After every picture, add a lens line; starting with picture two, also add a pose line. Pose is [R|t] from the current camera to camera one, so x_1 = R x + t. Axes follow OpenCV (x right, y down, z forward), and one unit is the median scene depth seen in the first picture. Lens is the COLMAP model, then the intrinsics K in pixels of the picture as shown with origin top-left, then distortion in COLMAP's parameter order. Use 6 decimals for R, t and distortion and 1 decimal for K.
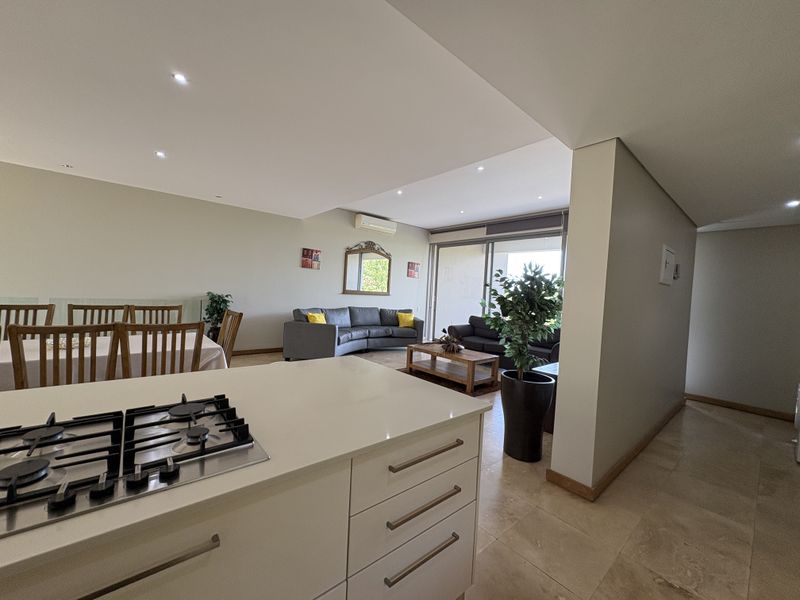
lens RADIAL K [[319.1, 0, 400.0], [0, 319.1, 300.0], [0, 0, 1]] dist [-0.001624, 0.000112]
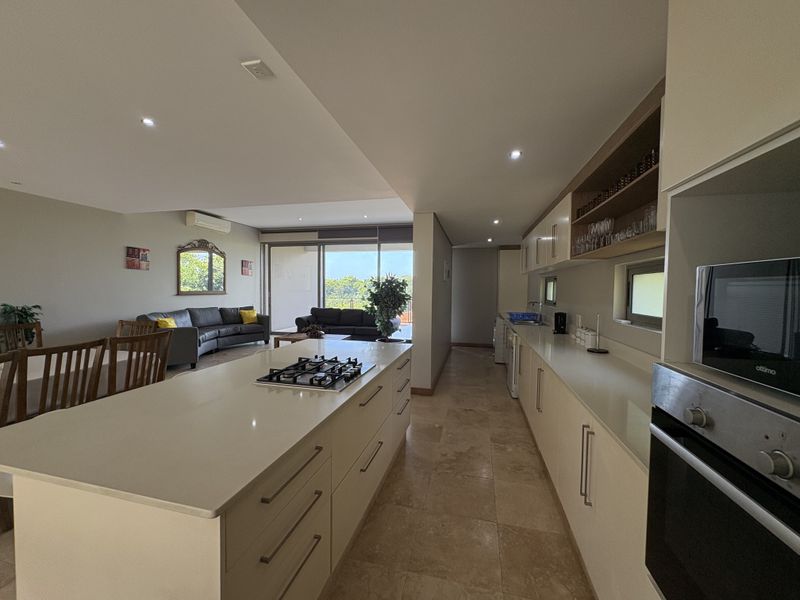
lens RADIAL K [[319.1, 0, 400.0], [0, 319.1, 300.0], [0, 0, 1]] dist [-0.001624, 0.000112]
pose [[0.807472, -0.066174, 0.586182, -0.199451], [0.048135, 0.997766, 0.046332, -0.017622], [-0.587939, -0.009196, 0.808853, -0.142885]]
